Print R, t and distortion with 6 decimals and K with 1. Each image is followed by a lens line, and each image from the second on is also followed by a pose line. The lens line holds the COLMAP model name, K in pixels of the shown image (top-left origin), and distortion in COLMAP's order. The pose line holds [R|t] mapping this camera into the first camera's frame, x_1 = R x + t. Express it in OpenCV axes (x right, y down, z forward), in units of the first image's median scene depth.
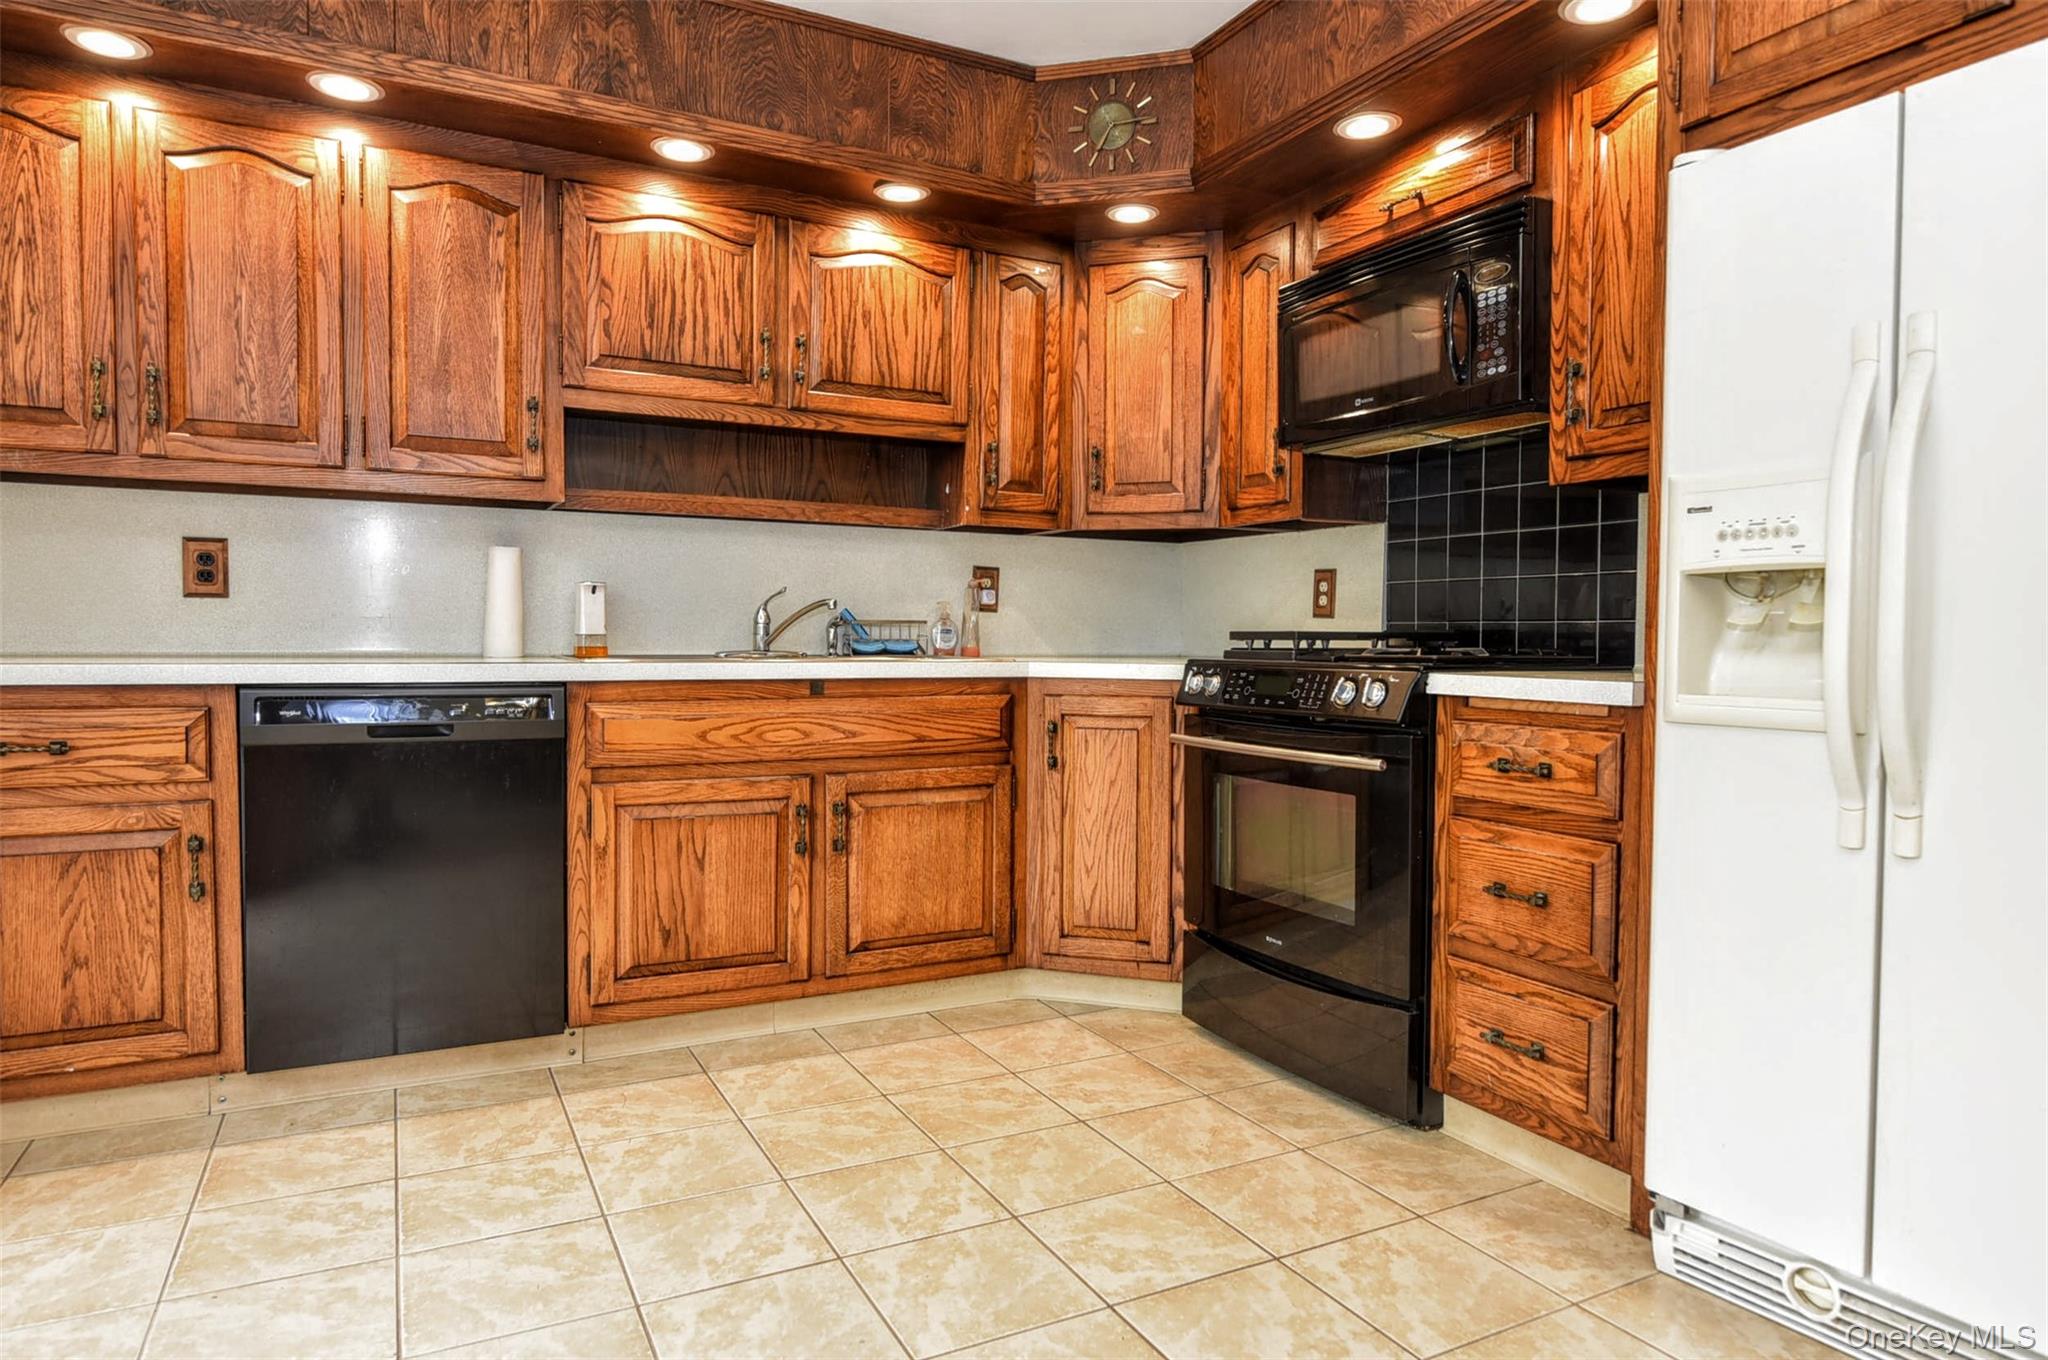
lens RADIAL K [[1233.2, 0, 1033.5], [0, 1233.2, 682.1], [0, 0, 1]] dist [-0.008552, 0.001081]
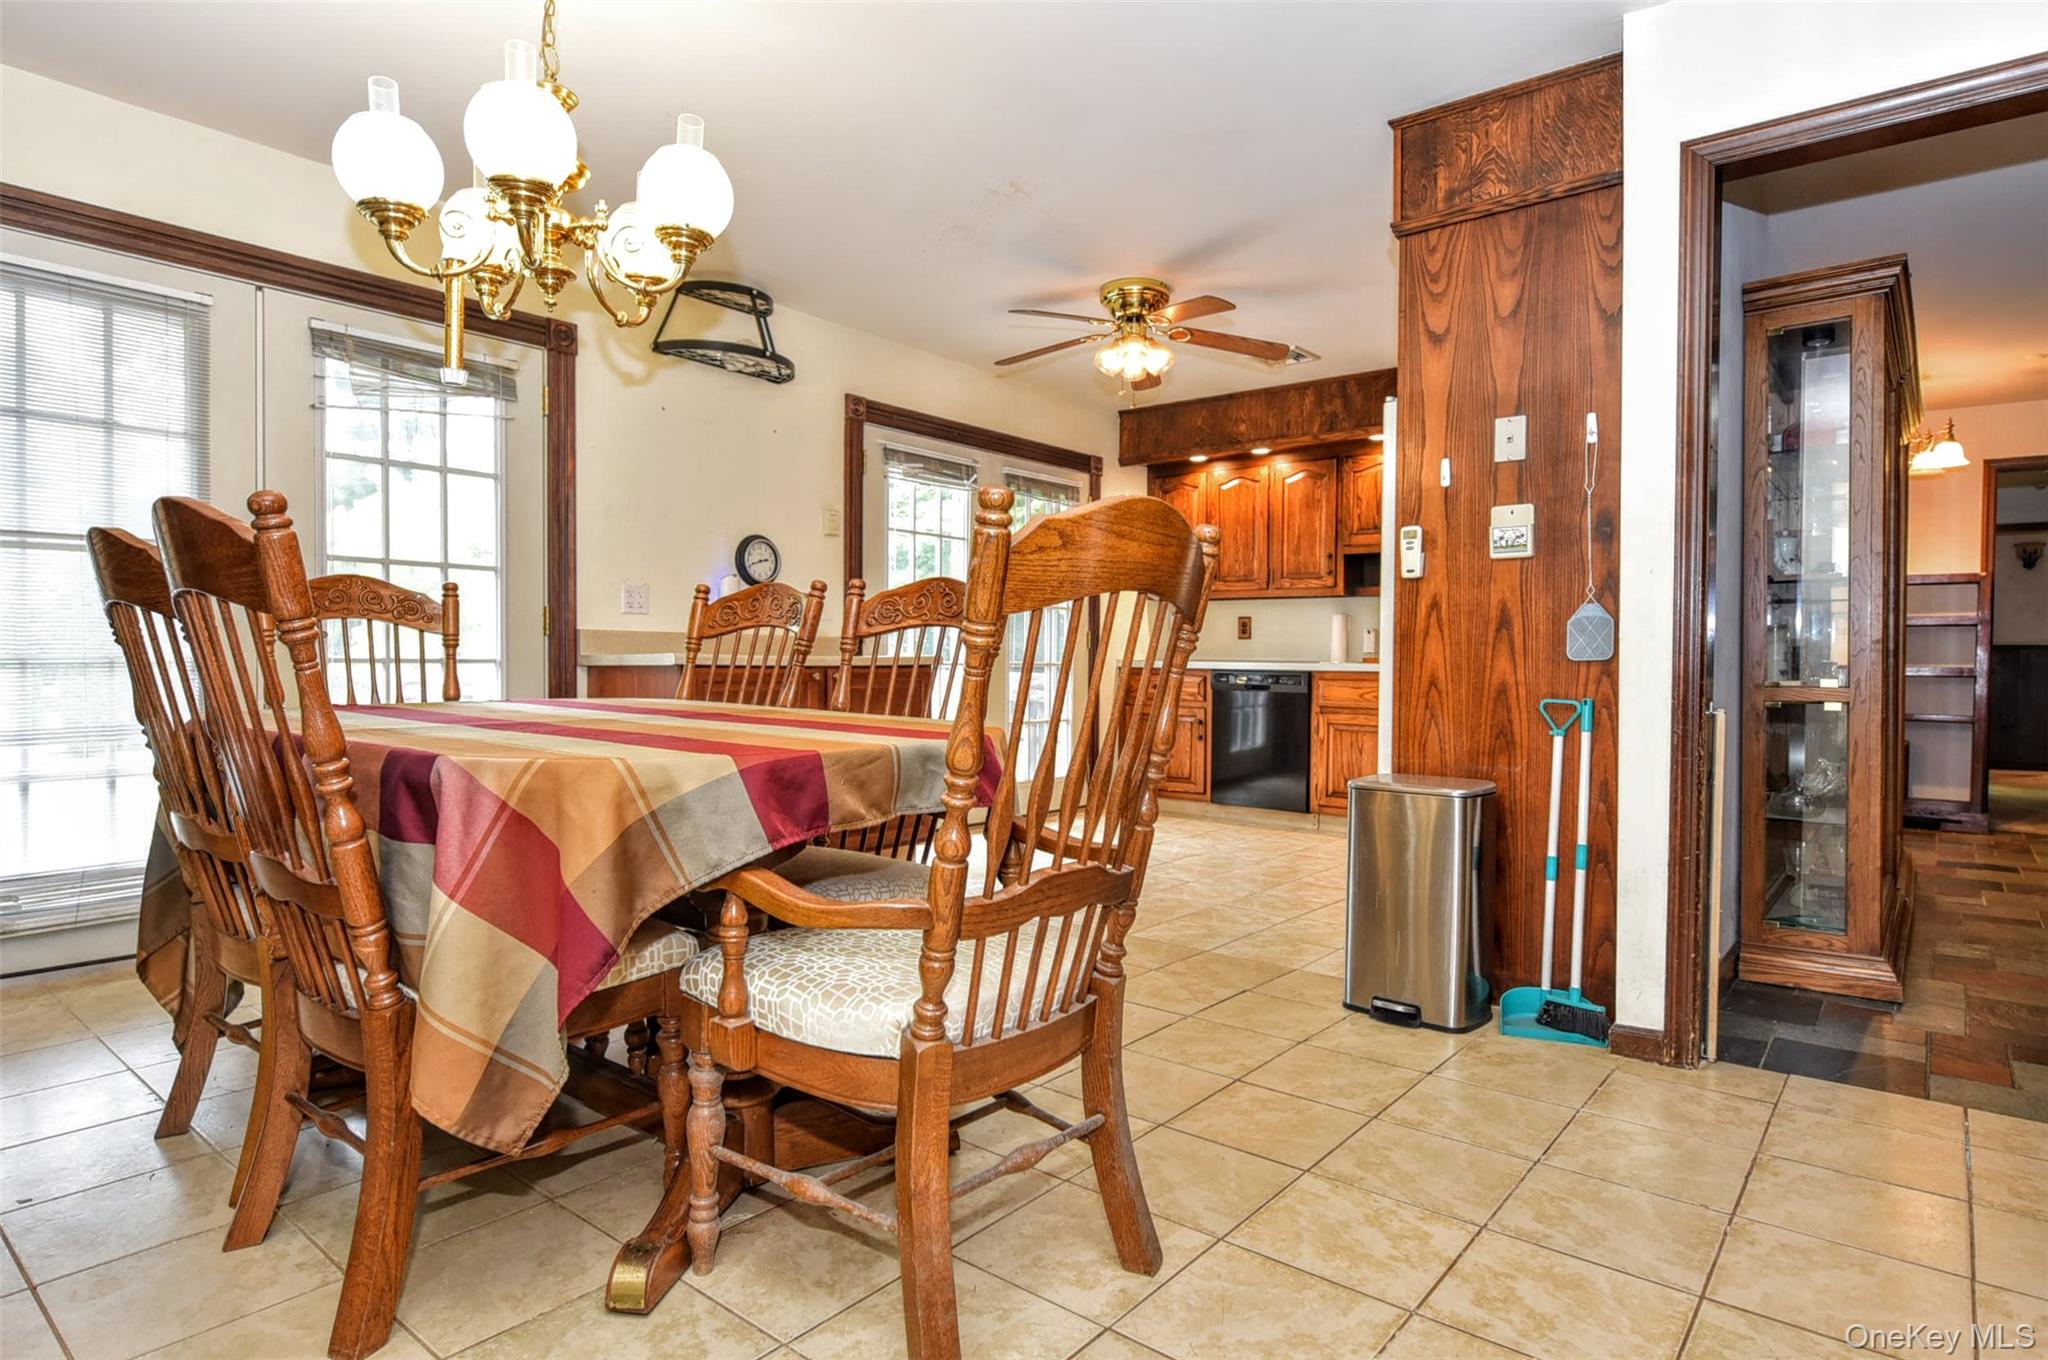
lens RADIAL K [[1115.4, 0, 1022.3], [0, 1115.4, 677.0], [0, 0, 1]] dist [-0.003974, -0.003536]
pose [[0.381594, 0.015288, -0.924204, 1.457267], [-0.039692, 0.999212, 0.000141, 0.034064], [0.923478, 0.036630, 0.381900, -0.388410]]
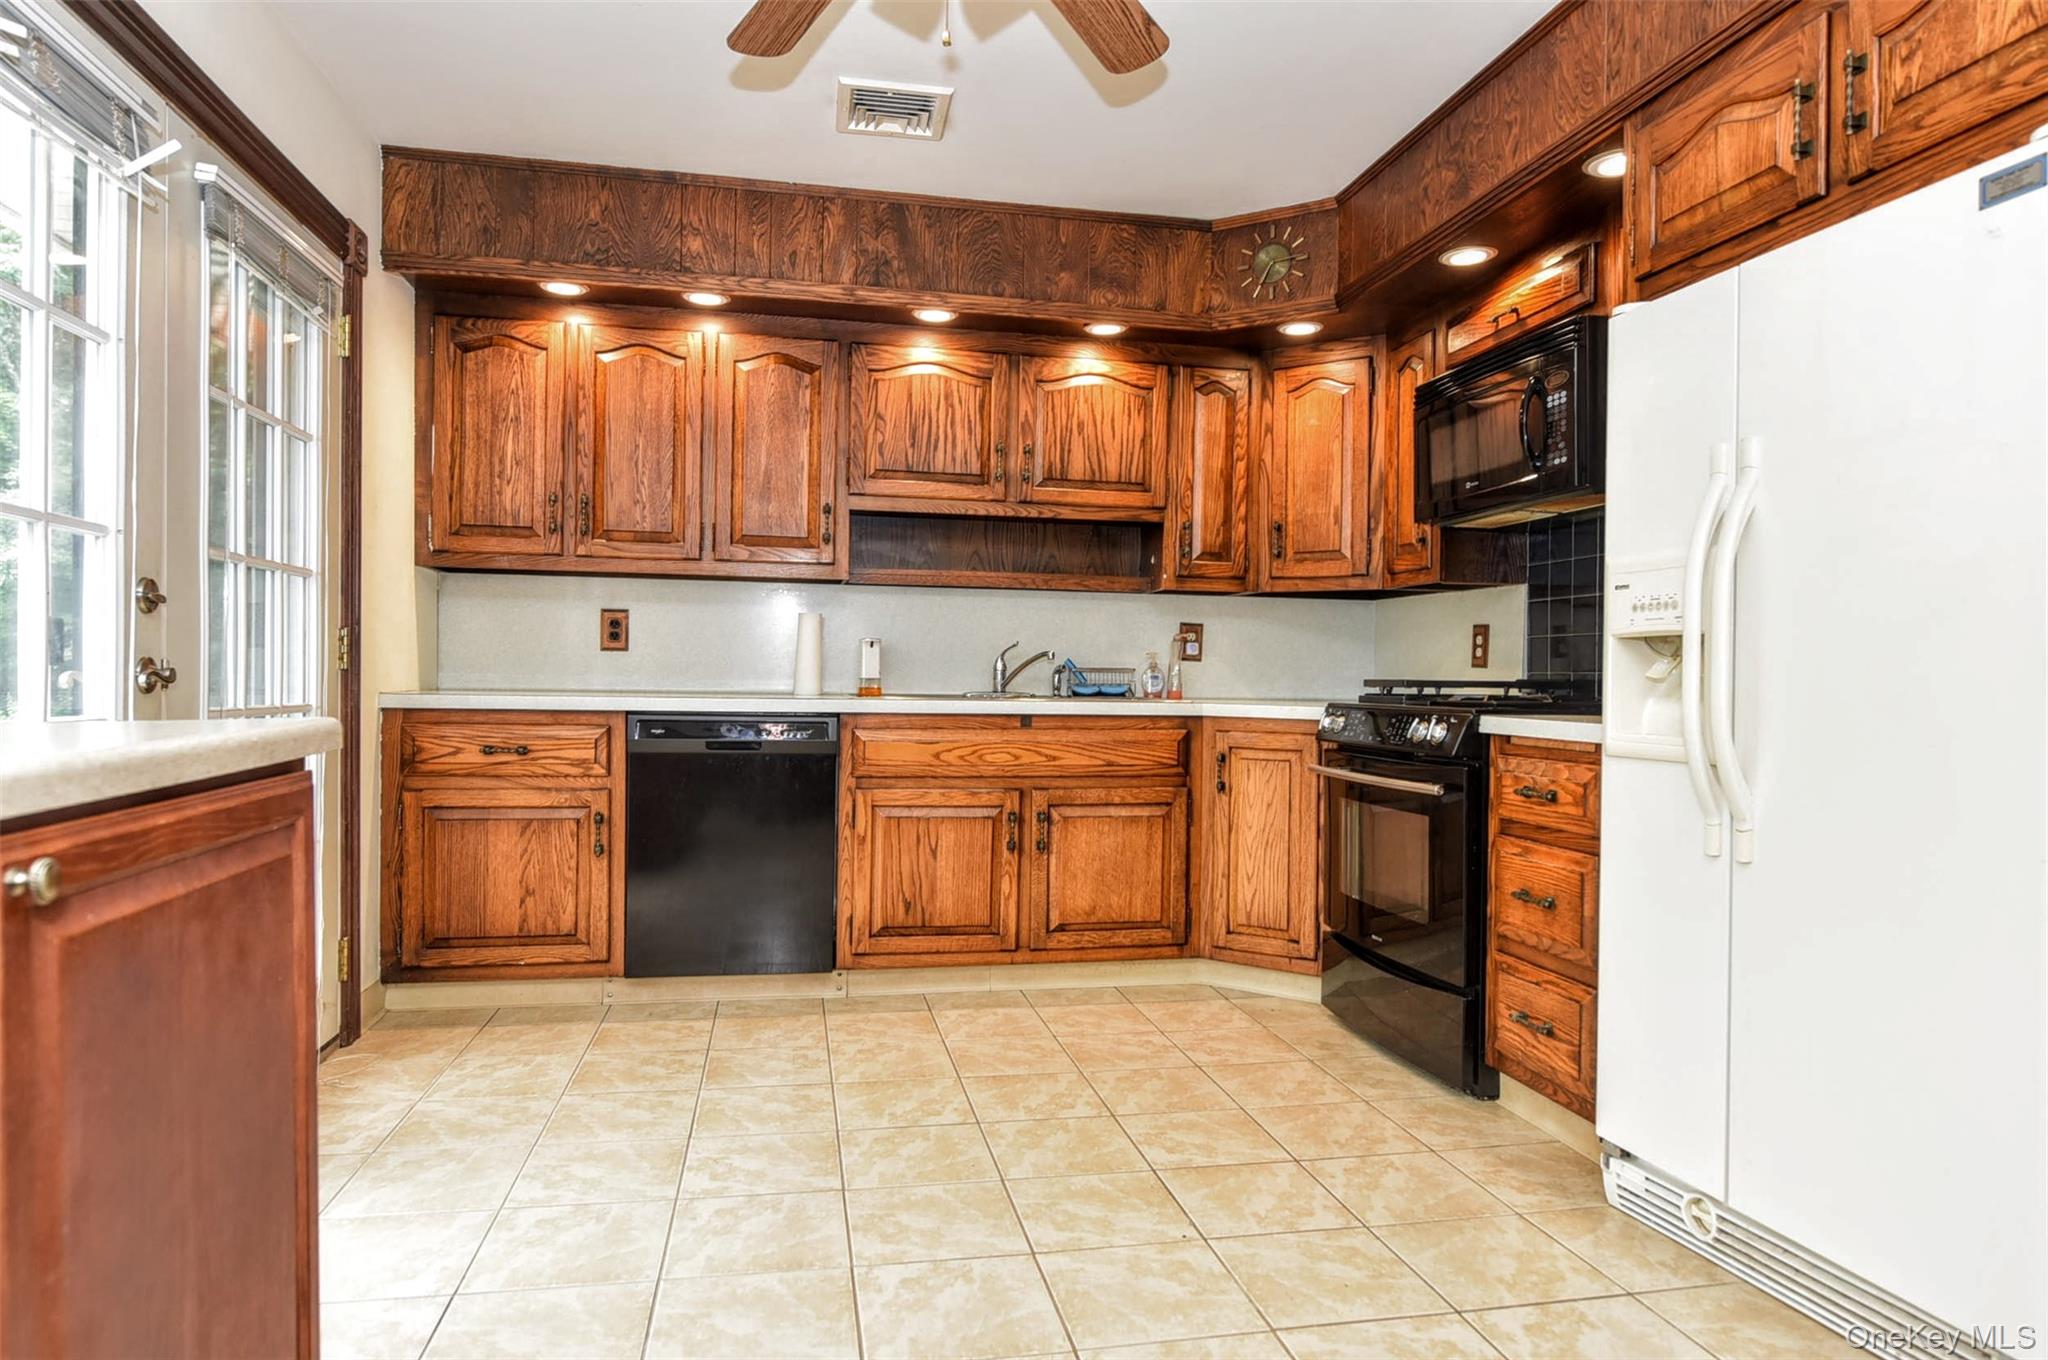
lens RADIAL K [[1233.2, 0, 1029.4], [0, 1233.2, 679.0], [0, 0, 1]] dist [-0.008552, 0.001081]
pose [[0.958953, 0.006876, -0.283481, 0.208164], [-0.017484, 0.999238, -0.034907, 0.005984], [0.283025, 0.038430, 0.958342, -0.250196]]
